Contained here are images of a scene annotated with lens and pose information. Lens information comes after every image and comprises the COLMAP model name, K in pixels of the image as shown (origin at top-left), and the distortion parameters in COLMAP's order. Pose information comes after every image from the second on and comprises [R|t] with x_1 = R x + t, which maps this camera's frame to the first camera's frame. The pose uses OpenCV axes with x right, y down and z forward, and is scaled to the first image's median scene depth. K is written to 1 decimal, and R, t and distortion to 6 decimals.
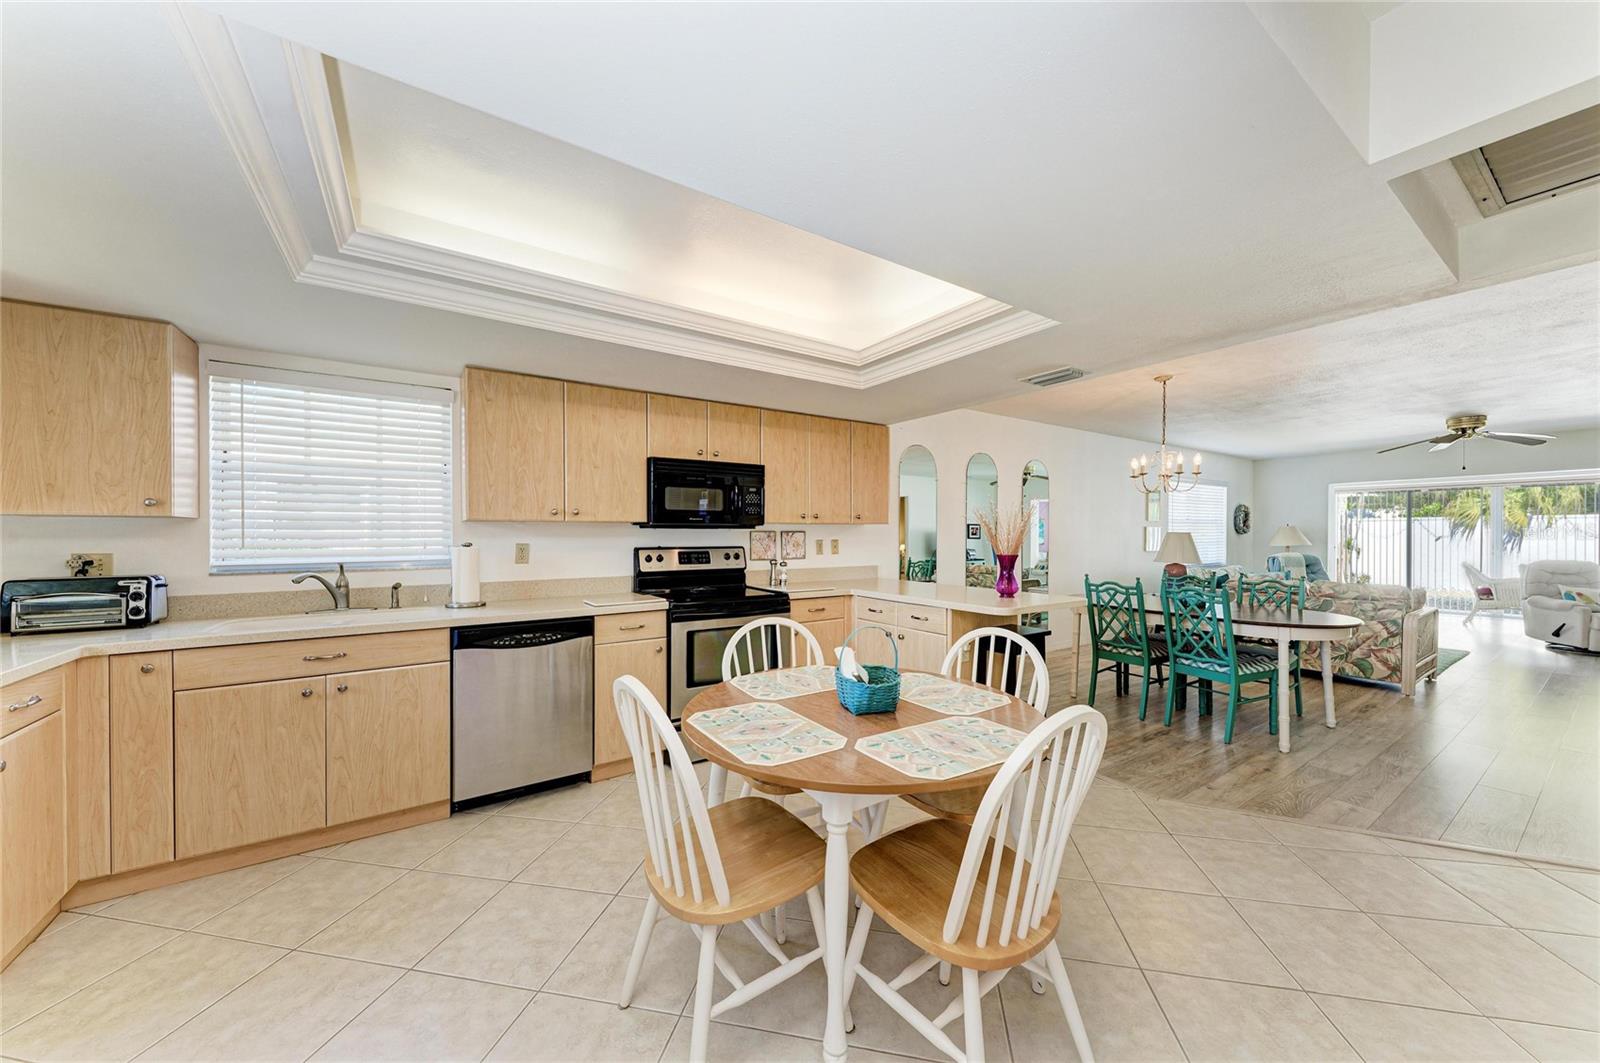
lens RADIAL K [[551.4, 0, 832.9], [0, 551.4, 534.5], [0, 0, 1]] dist [0.007185, -0.000273]
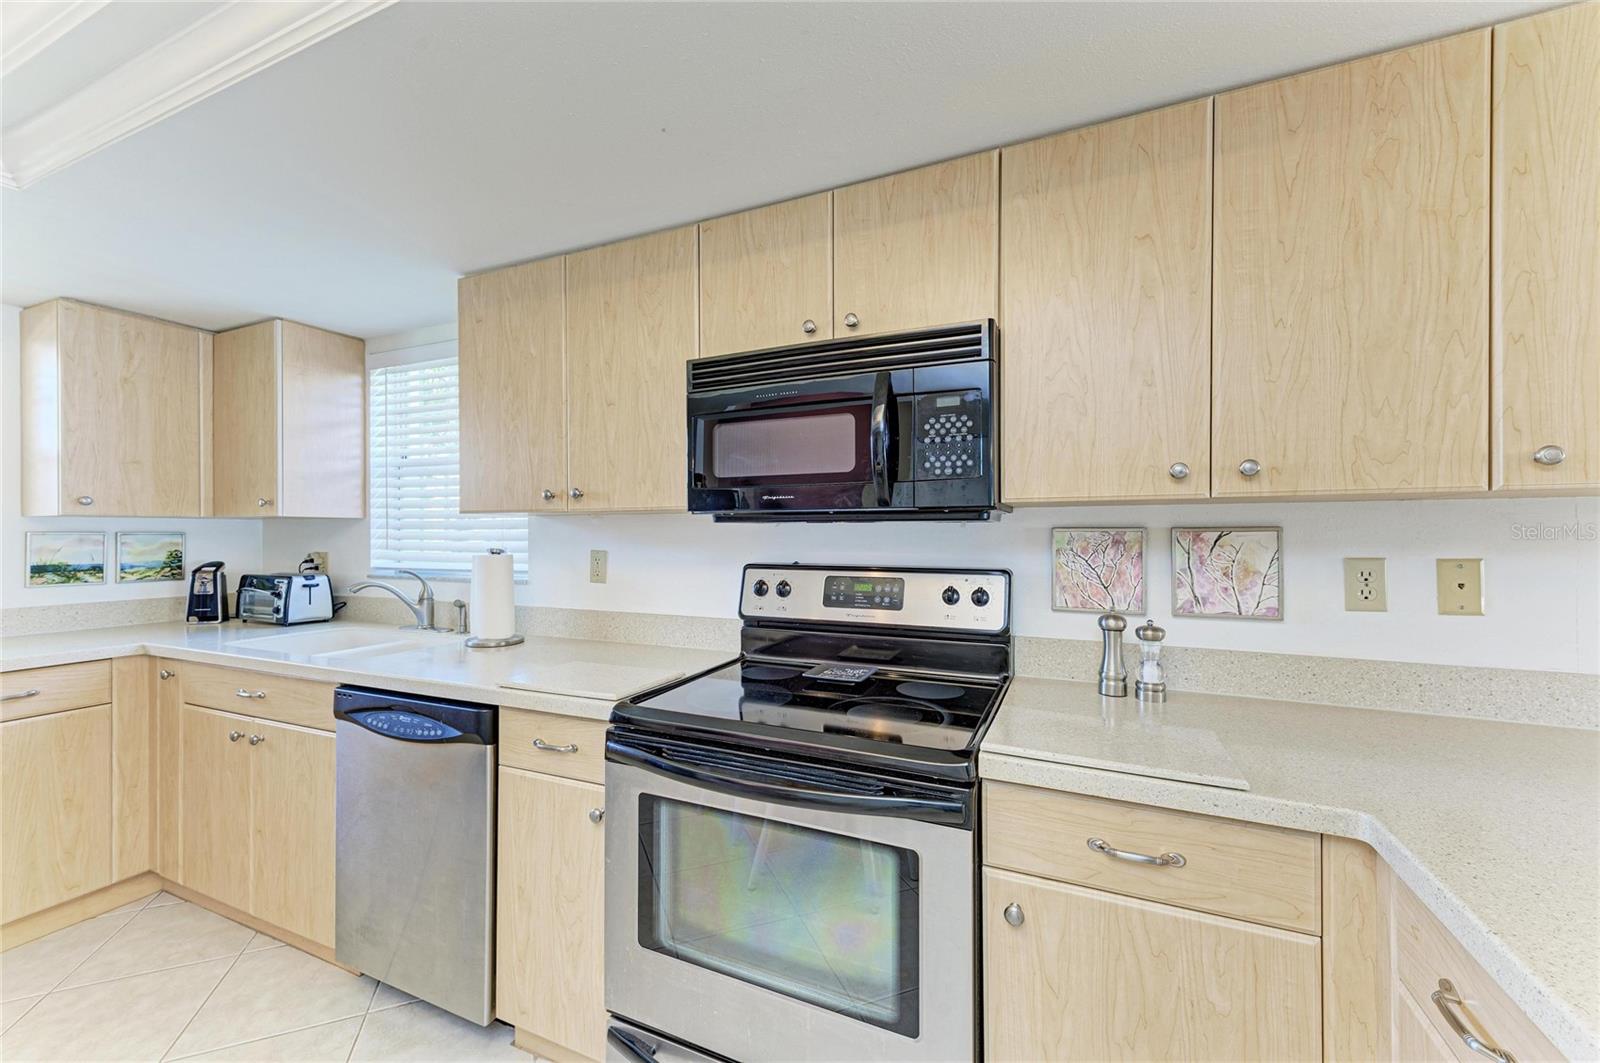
lens RADIAL K [[626.8, 0, 800.0], [0, 626.8, 531.5], [0, 0, 1]] dist [0.010392, -0.000026]
pose [[0.495058, -0.001690, -0.868858, 0.147127], [-0.001178, 0.999996, -0.002616, -0.002740], [0.868859, 0.002318, 0.495054, 0.801005]]
